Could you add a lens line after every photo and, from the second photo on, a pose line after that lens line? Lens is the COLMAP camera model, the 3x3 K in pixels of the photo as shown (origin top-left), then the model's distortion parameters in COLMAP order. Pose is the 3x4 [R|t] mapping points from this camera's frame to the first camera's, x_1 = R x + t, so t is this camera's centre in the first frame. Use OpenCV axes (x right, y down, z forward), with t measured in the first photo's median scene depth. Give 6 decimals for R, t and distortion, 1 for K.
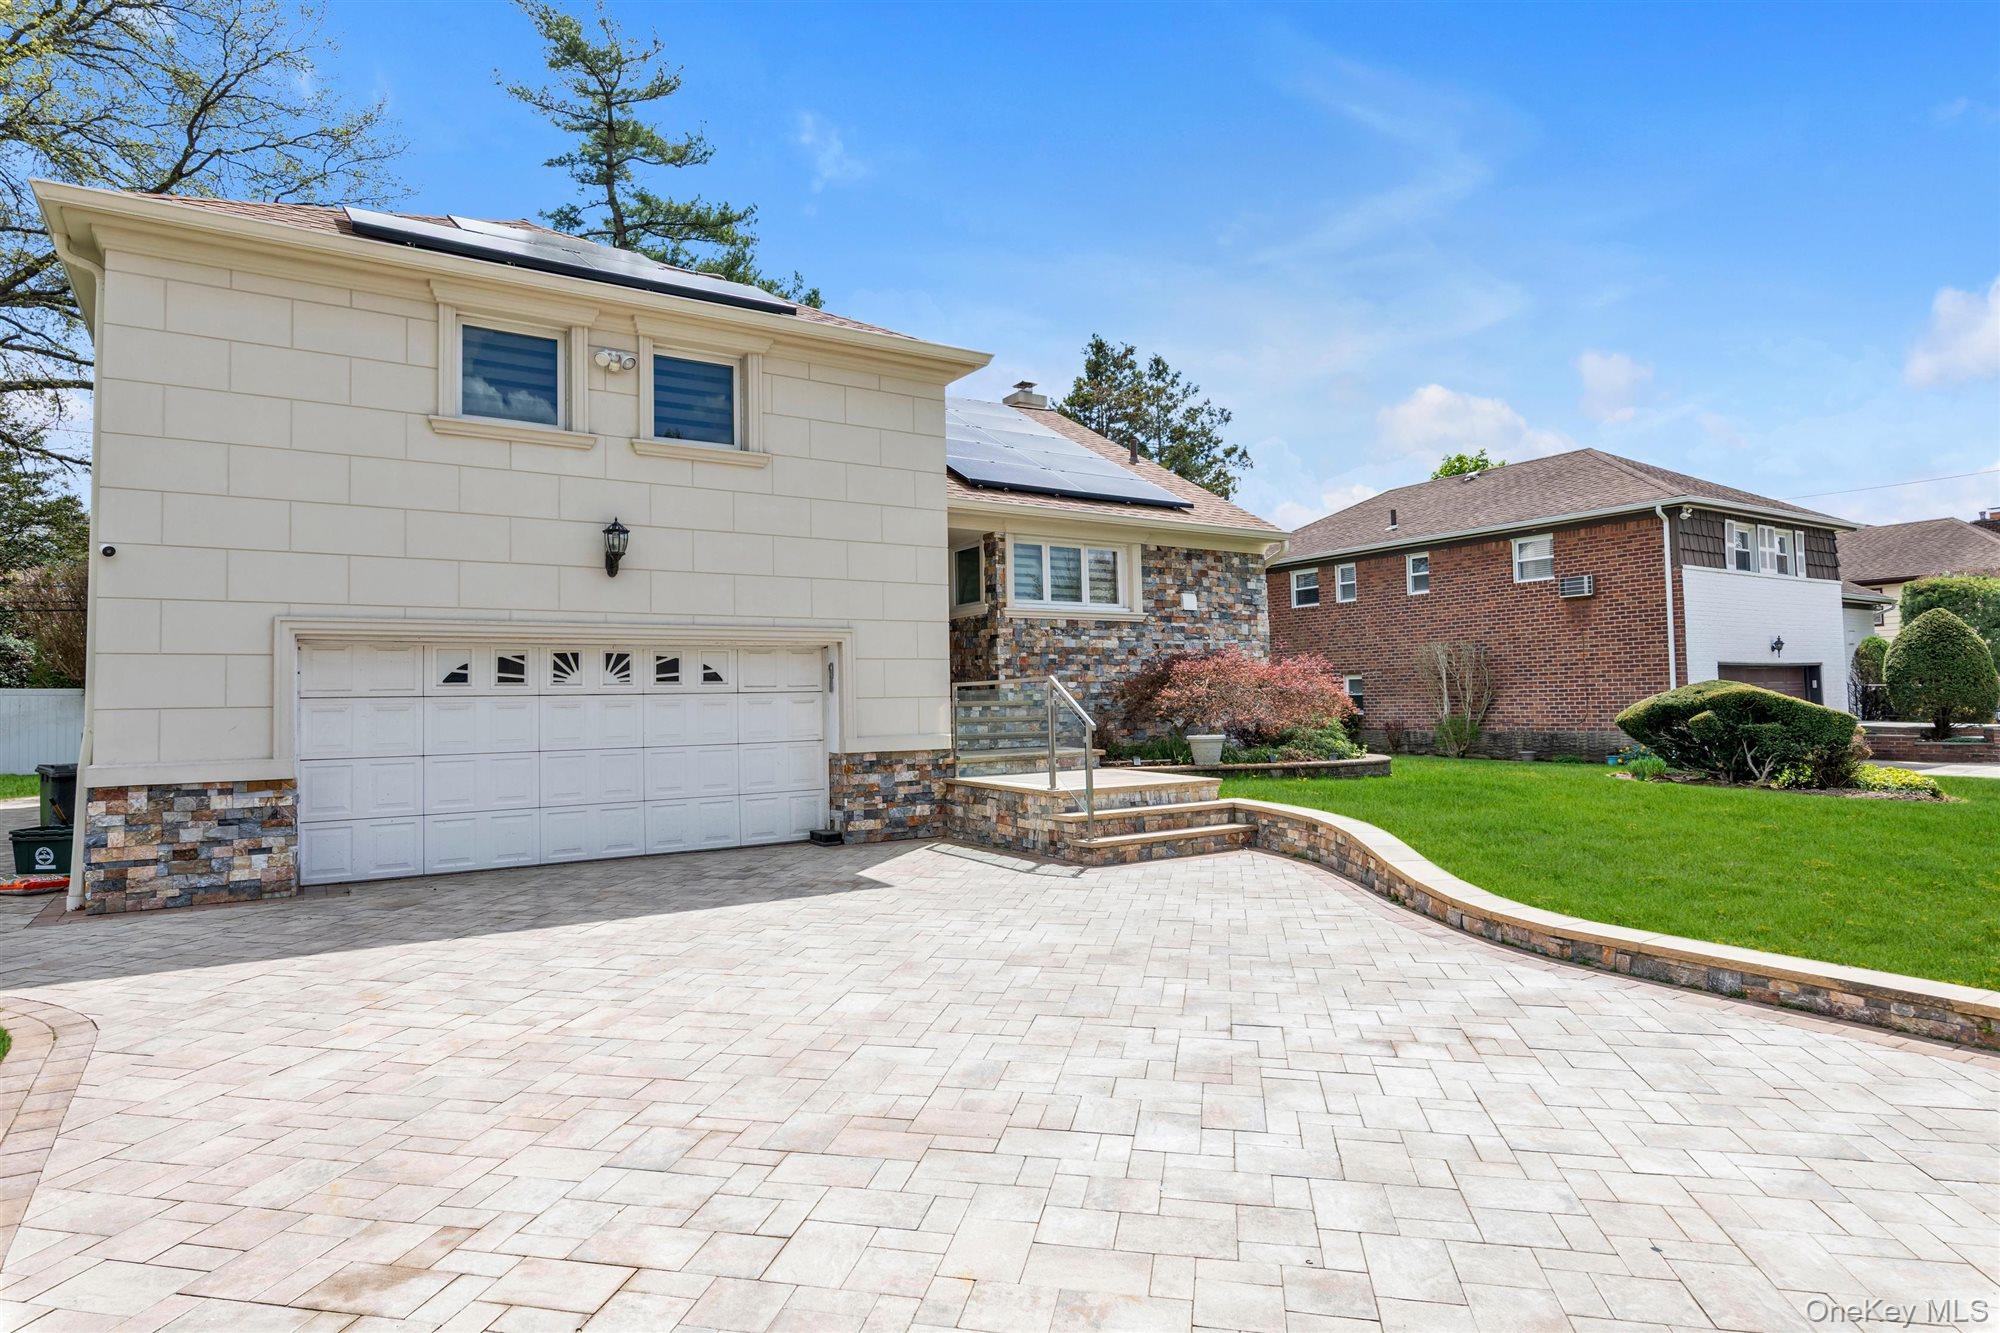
lens RADIAL K [[1100.3, 0, 1003.6], [0, 1100.3, 619.3], [0, 0, 1]] dist [0.004947, 0.000128]
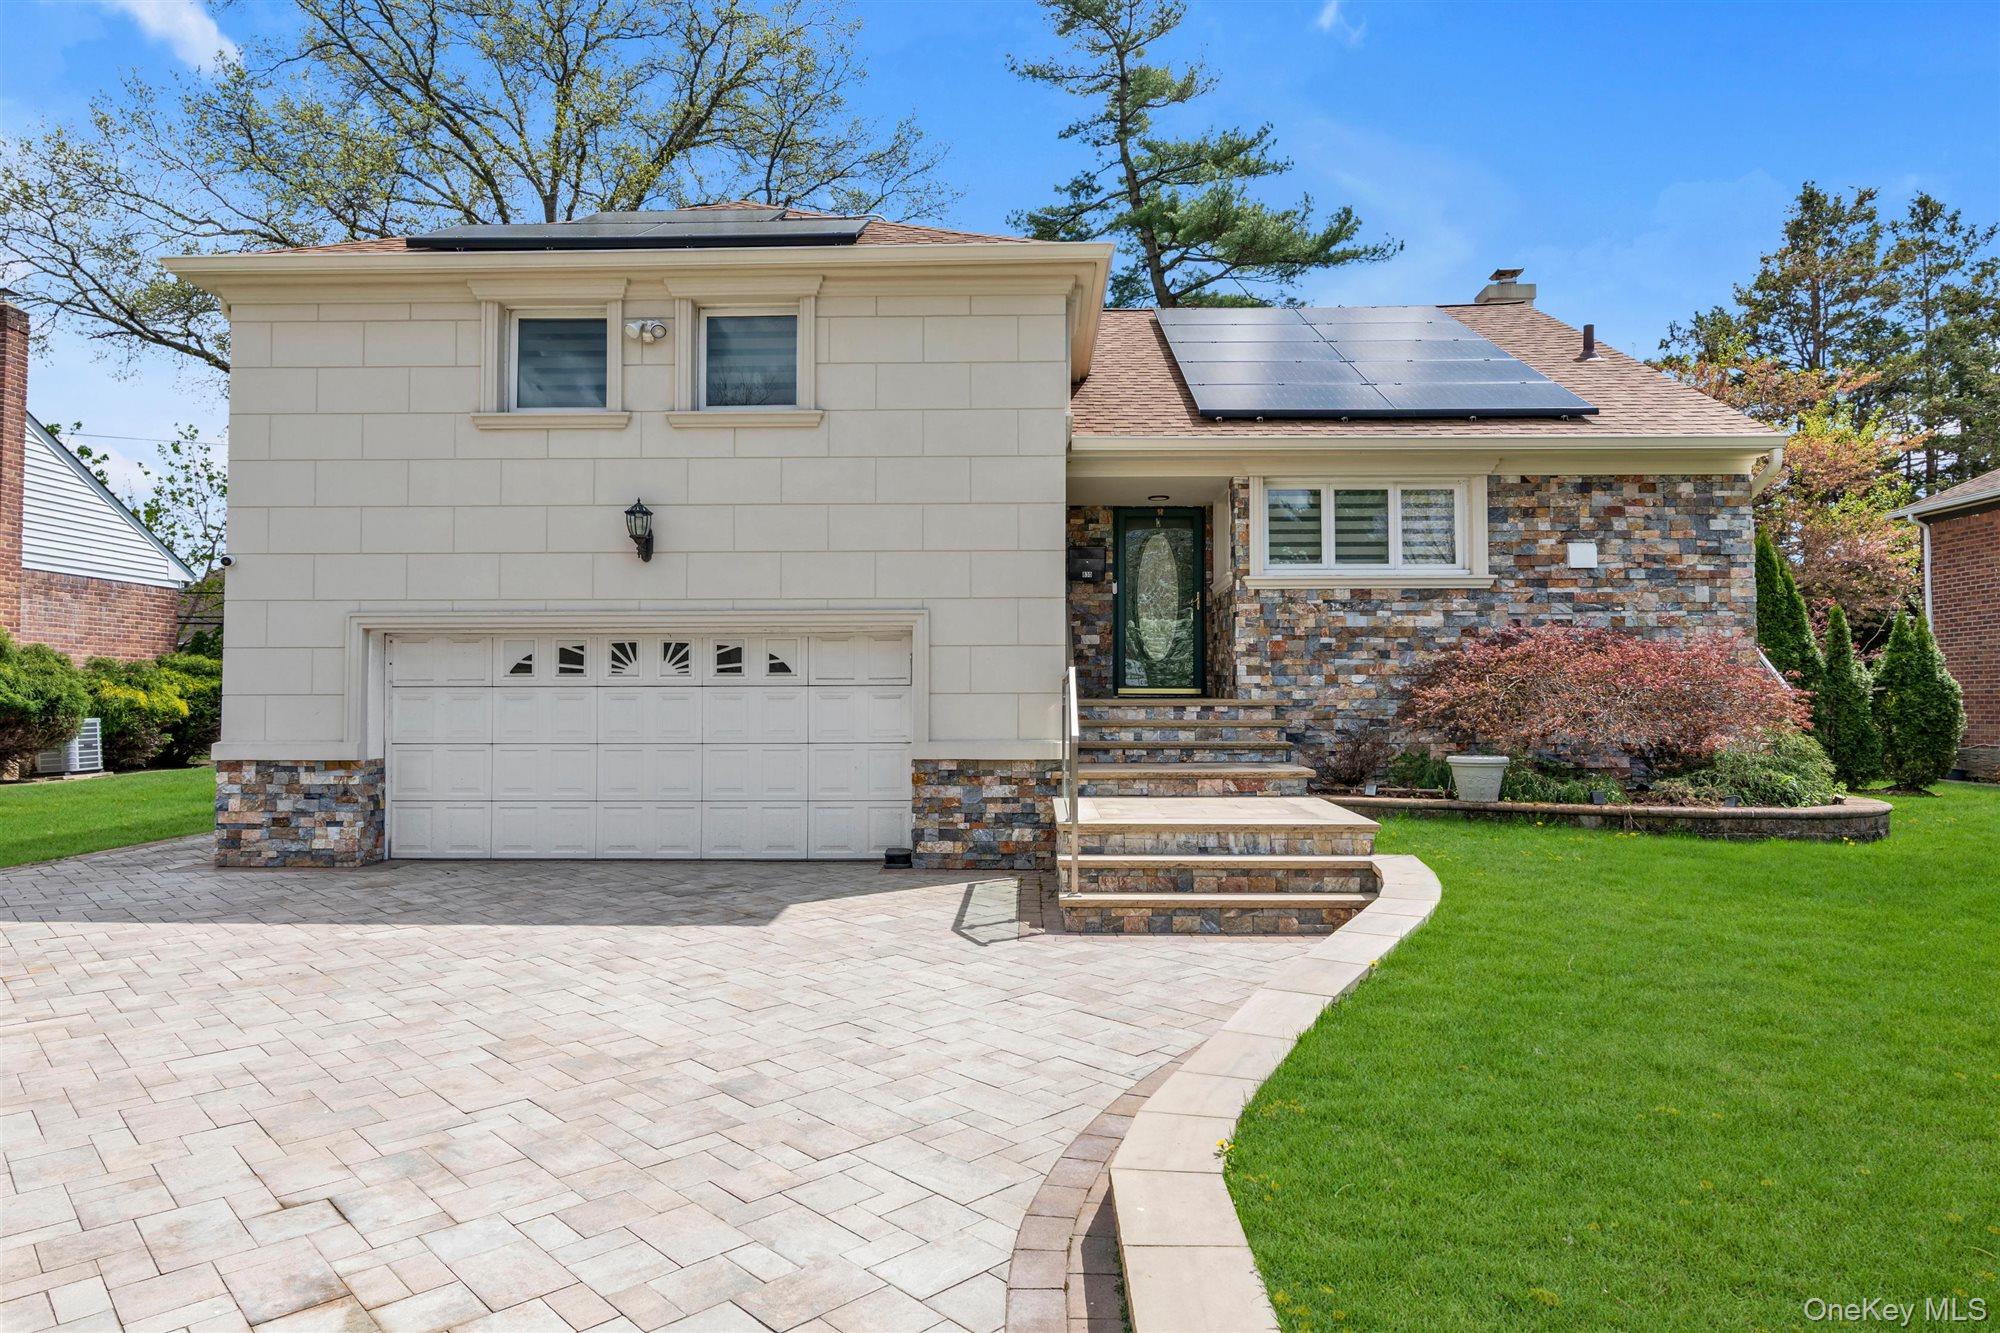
lens RADIAL K [[1202.0, 0, 1001.0], [0, 1202.0, 634.0], [0, 0, 1]] dist [0.001654, -0.000504]
pose [[0.823194, -0.015083, -0.567560, 0.426696], [0.029338, 0.999442, 0.015992, 0.014195], [0.567002, -0.029815, 0.823177, 0.290302]]
